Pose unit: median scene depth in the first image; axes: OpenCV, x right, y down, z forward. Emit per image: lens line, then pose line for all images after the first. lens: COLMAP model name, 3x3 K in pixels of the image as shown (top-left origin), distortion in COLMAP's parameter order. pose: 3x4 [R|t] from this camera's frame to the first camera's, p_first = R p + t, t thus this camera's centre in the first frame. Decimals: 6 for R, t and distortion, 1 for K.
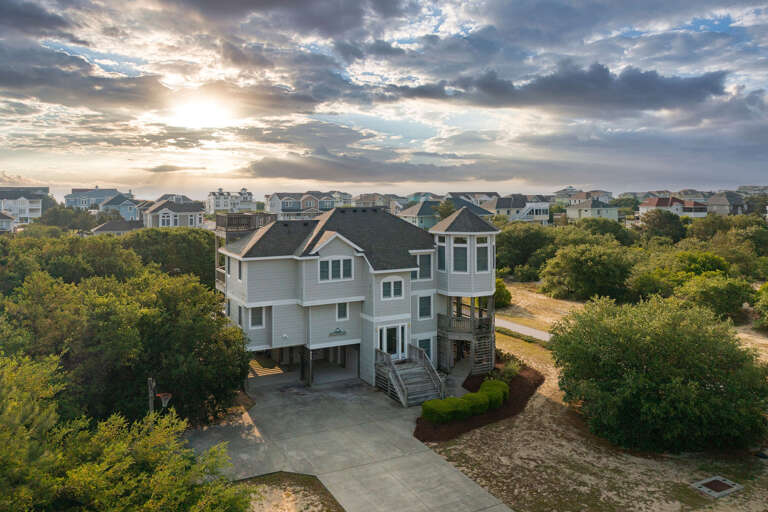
lens RADIAL K [[618.4, 0, 386.6], [0, 618.4, 193.0], [0, 0, 1]] dist [0.002062, 0.001658]
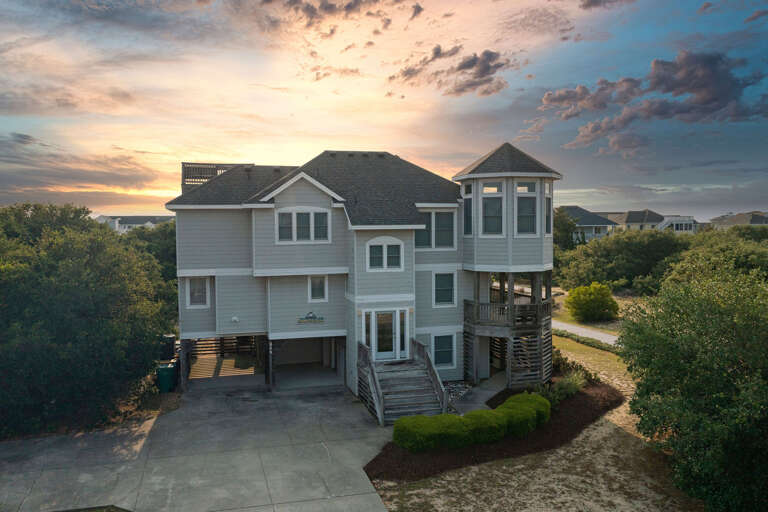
lens RADIAL K [[636.3, 0, 384.0], [0, 636.3, 256.0], [0, 0, 1]] dist [-0.000827, 0.002760]
pose [[0.977649, 0.006526, -0.210144, 0.155785], [0.003450, 0.998886, 0.047073, 0.122918], [0.210217, -0.046746, 0.976536, 0.319738]]
